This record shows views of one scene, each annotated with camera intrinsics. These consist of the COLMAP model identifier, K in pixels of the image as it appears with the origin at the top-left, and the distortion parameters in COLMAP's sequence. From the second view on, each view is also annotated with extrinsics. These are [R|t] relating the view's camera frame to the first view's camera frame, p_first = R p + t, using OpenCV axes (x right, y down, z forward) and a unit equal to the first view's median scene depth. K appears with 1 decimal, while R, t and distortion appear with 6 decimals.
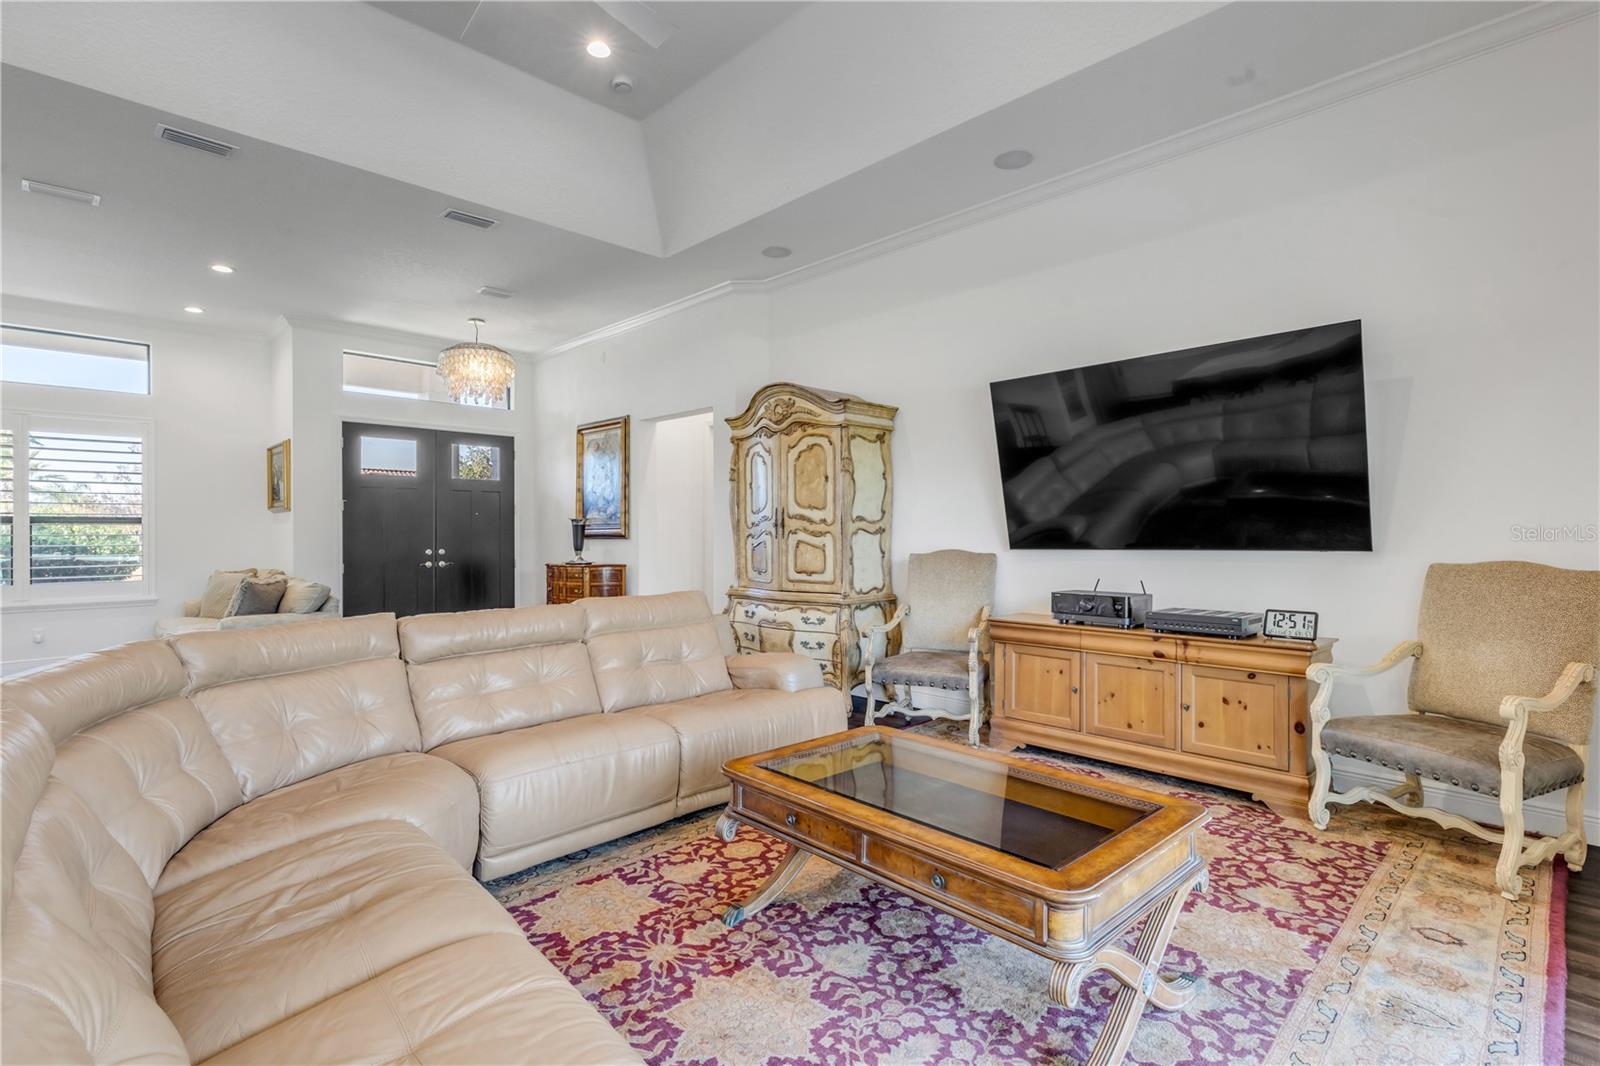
lens RADIAL K [[771.8, 0, 803.9], [0, 771.8, 532.6], [0, 0, 1]] dist [0.003964, 0.000793]
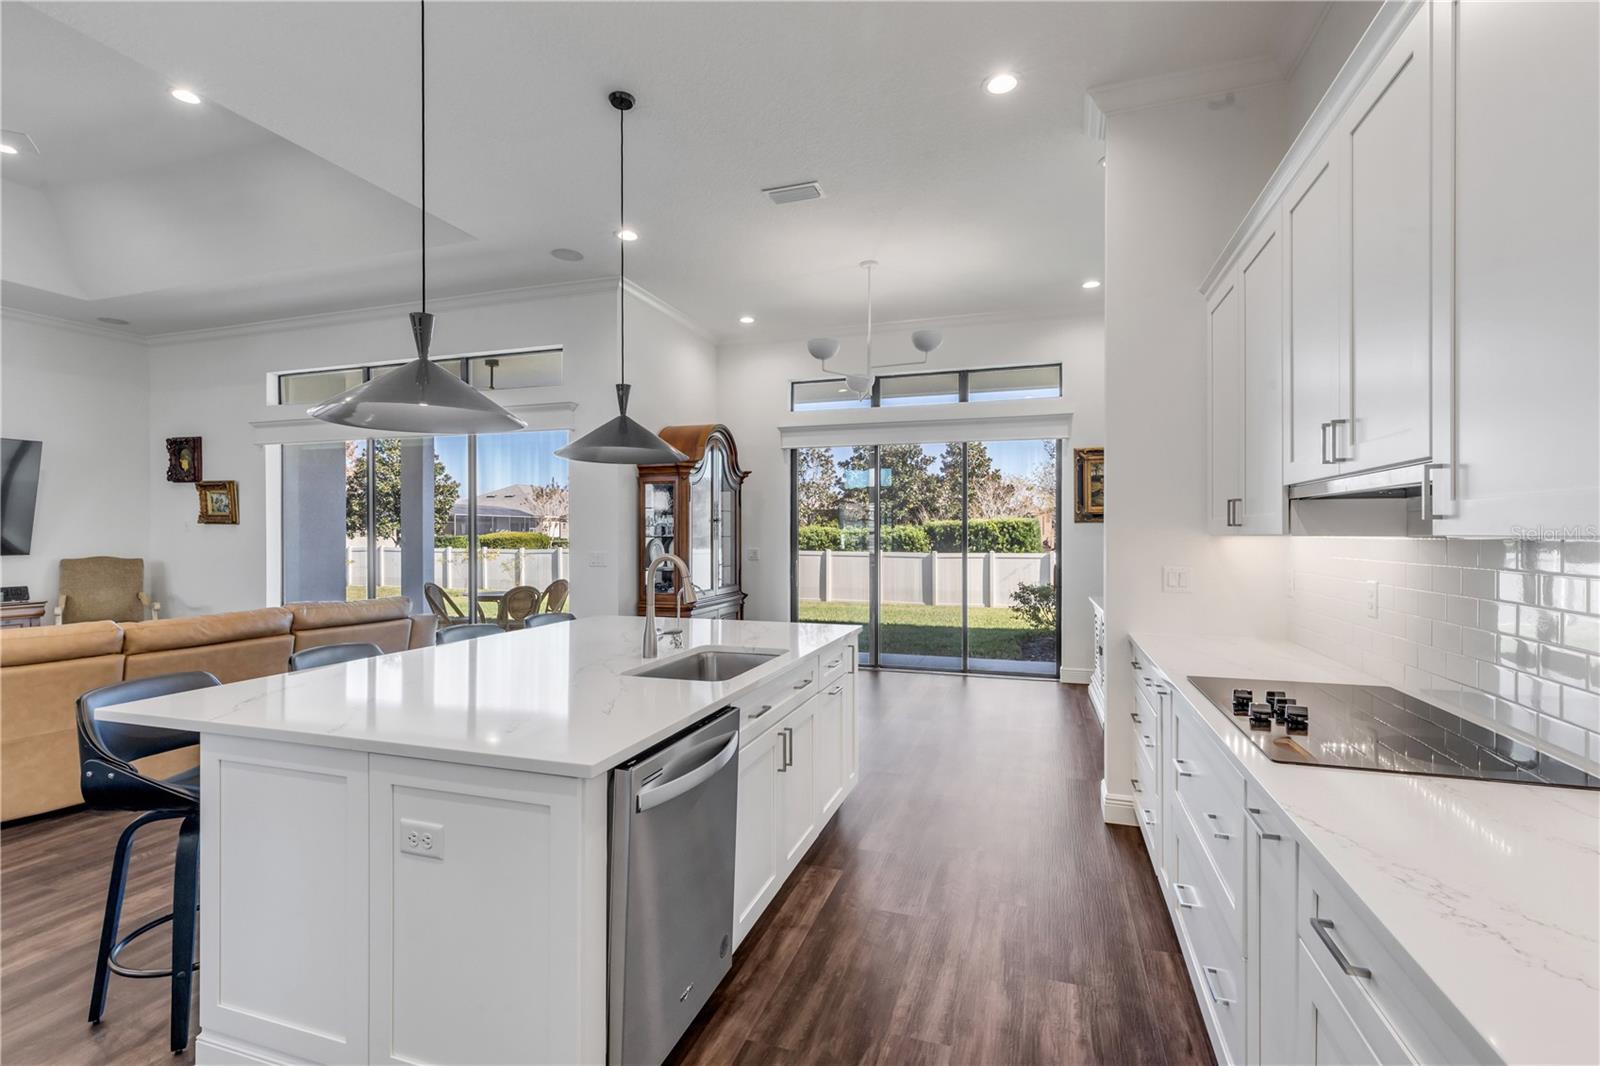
lens RADIAL K [[726.2, 0, 797.3], [0, 726.2, 533.2], [0, 0, 1]] dist [0.003490, -0.000749]
pose [[-0.452666, 0.002509, 0.891676, -1.207347], [0.002504, 0.999996, -0.001543, -0.014436], [-0.891676, 0.001535, -0.452671, 0.052165]]
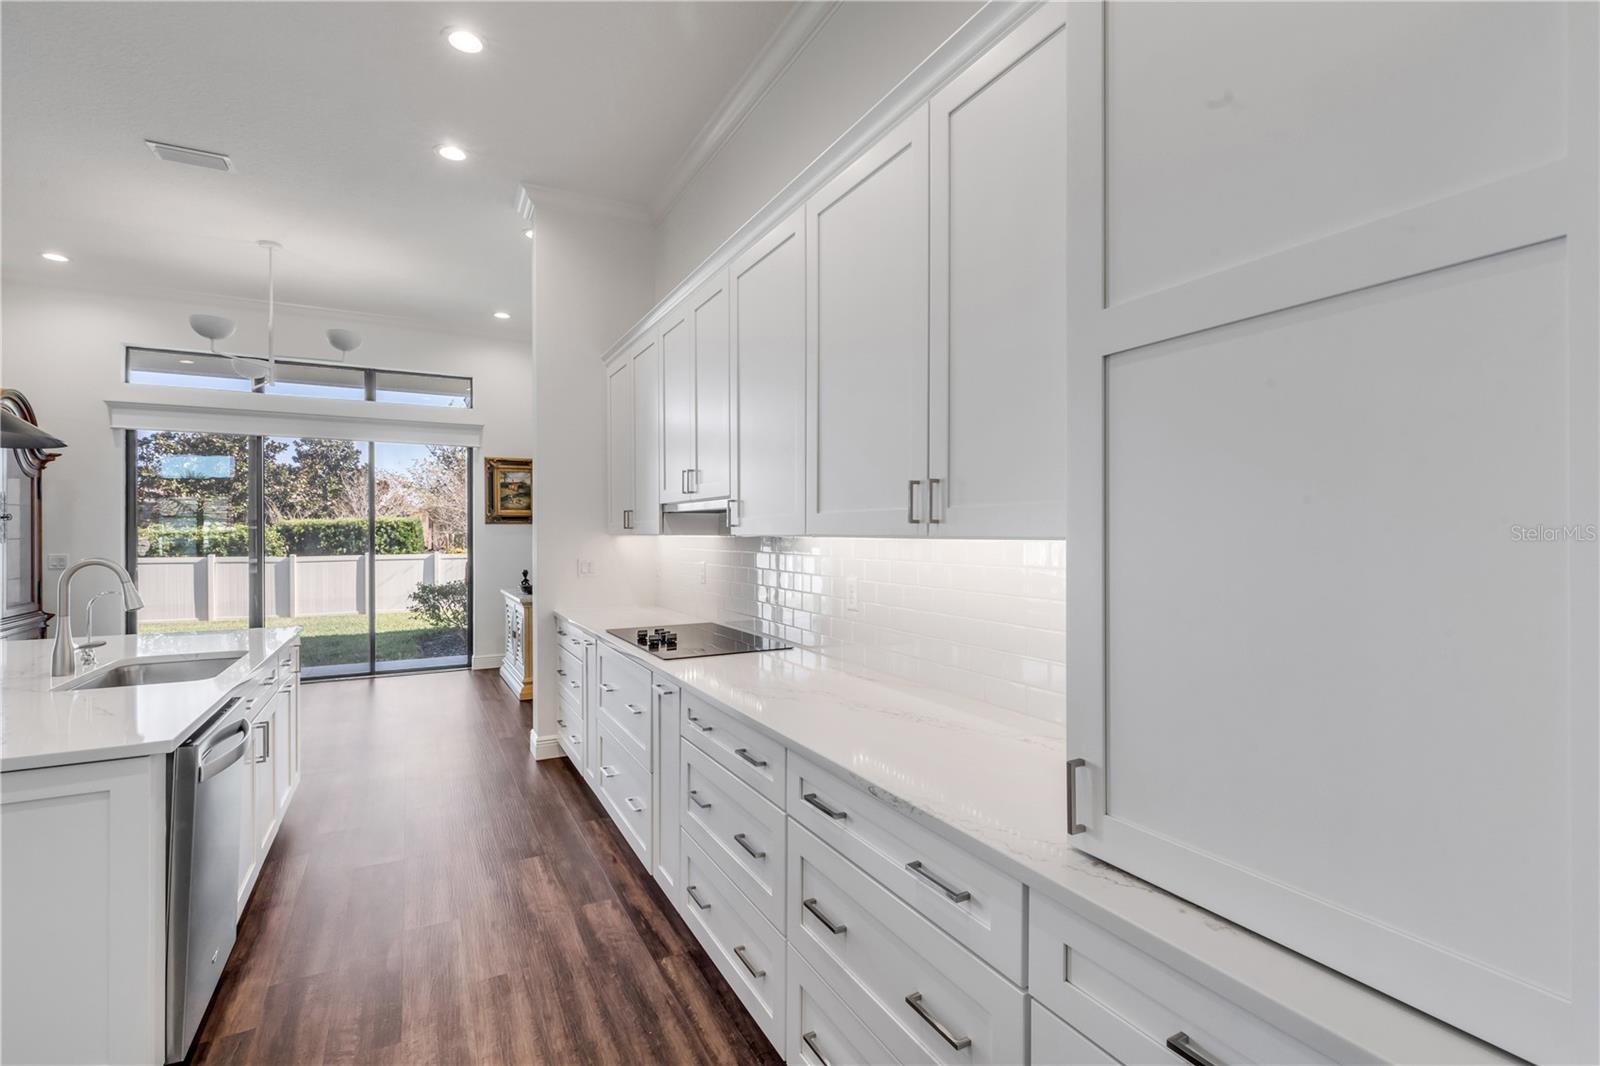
lens RADIAL K [[726.2, 0, 797.3], [0, 726.2, 533.2], [0, 0, 1]] dist [0.003490, -0.000749]
pose [[-0.958800, 0.003923, 0.284054, -1.270873], [0.004570, 0.999988, 0.001616, -0.015363], [-0.284044, 0.002848, -0.958807, 0.215242]]
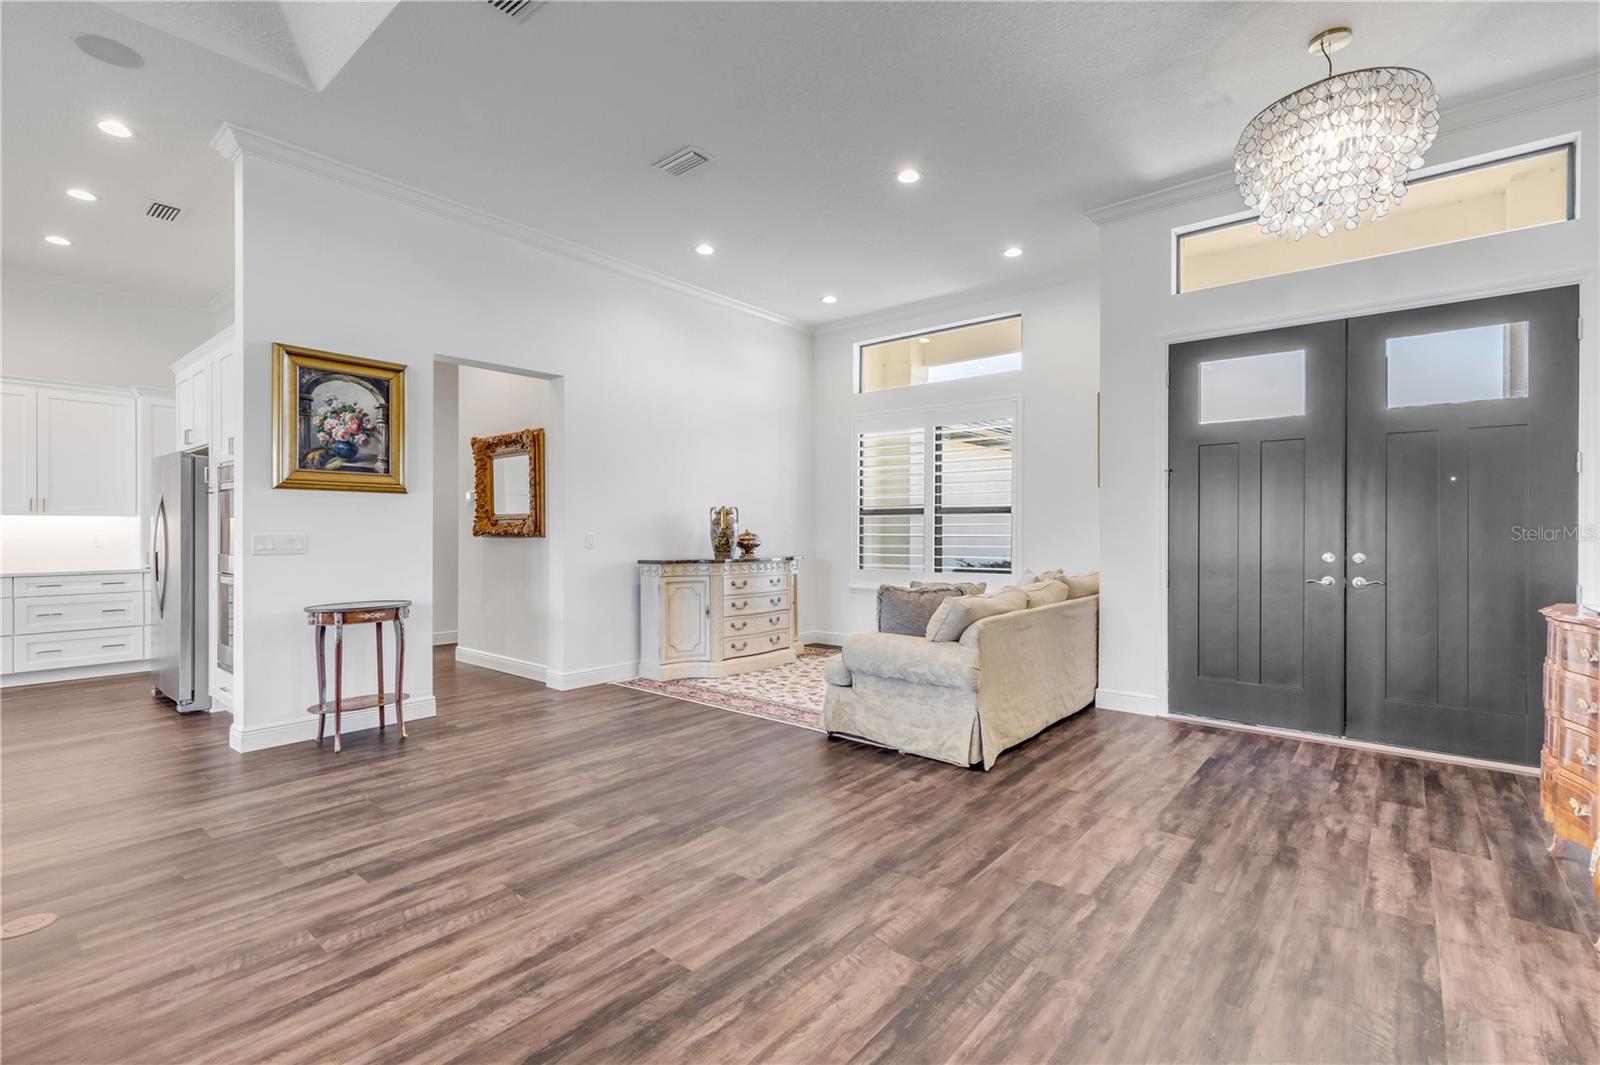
lens RADIAL K [[726.2, 0, 797.3], [0, 726.2, 532.7], [0, 0, 1]] dist [0.003490, -0.000749]
pose [[0.090830, 0.006469, -0.995845, -0.048165], [0.000414, 0.999979, 0.006534, 0.007535], [0.995866, -0.001006, 0.090825, 0.923783]]
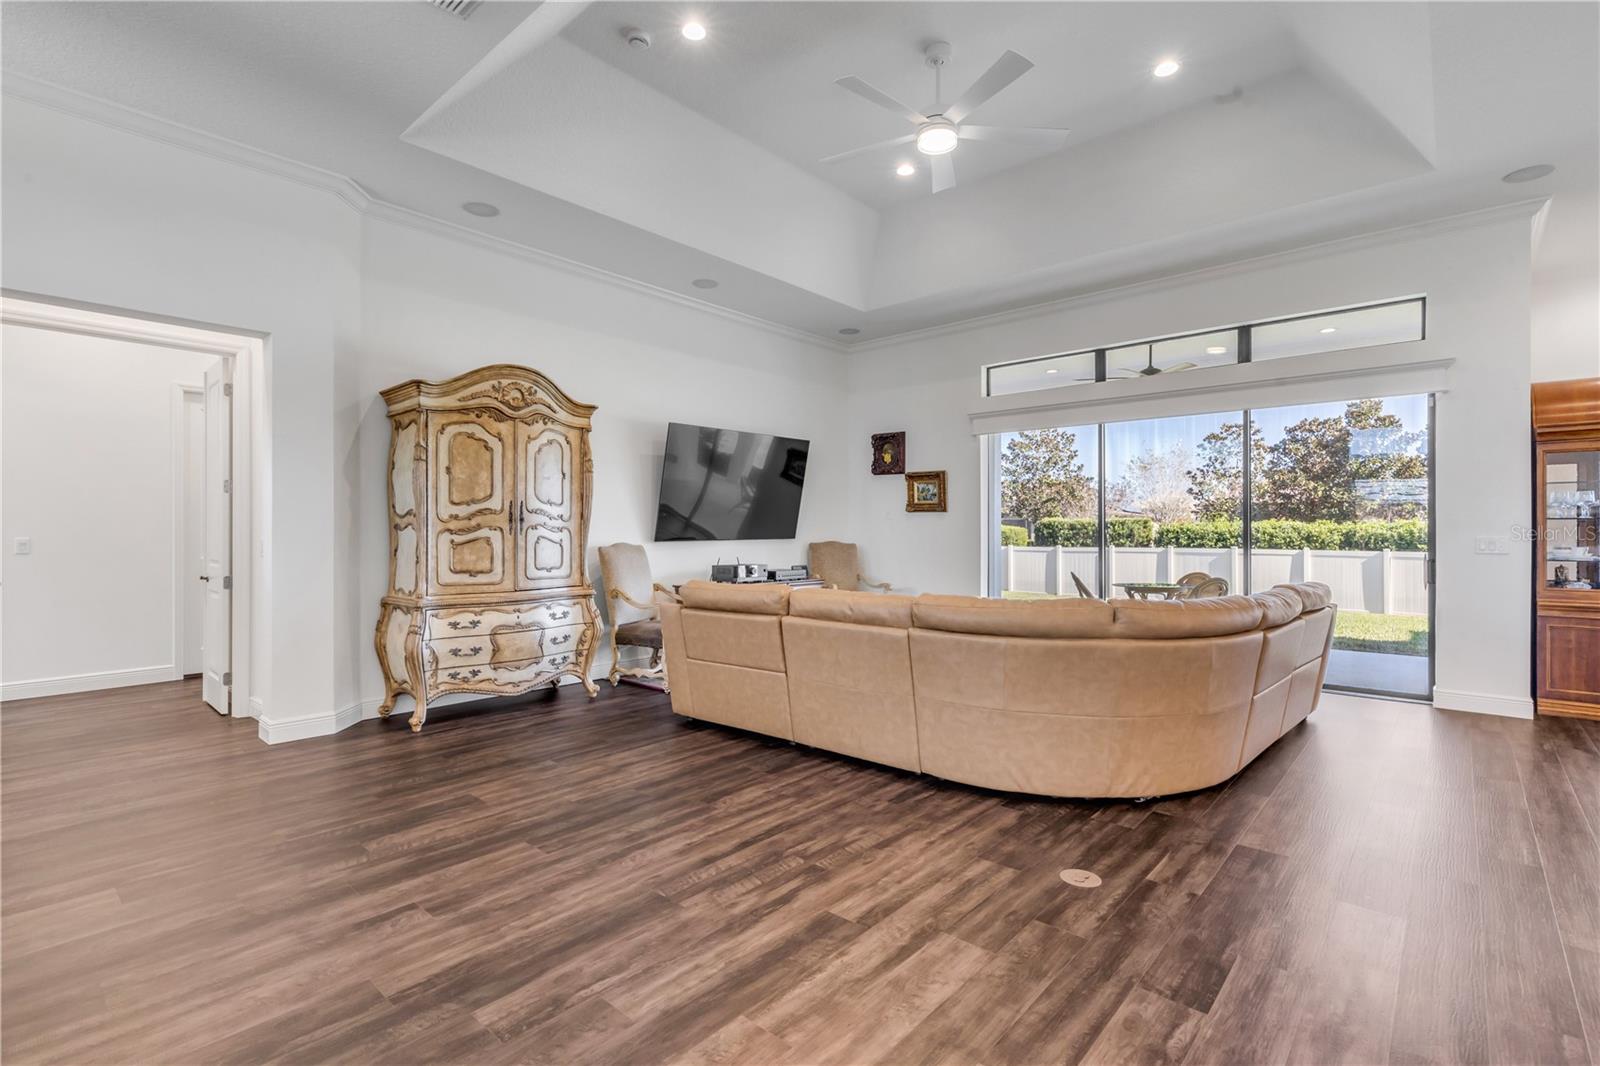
lens RADIAL K [[735.0, 0, 800.0], [0, 735.0, 533.0], [0, 0, 1]] dist [0.003795, -0.000272]
pose [[-0.066343, 0.002133, 0.997795, -0.957263], [0.000680, 0.999998, -0.002093, 0.008427], [-0.997797, 0.000540, -0.066345, 0.741515]]
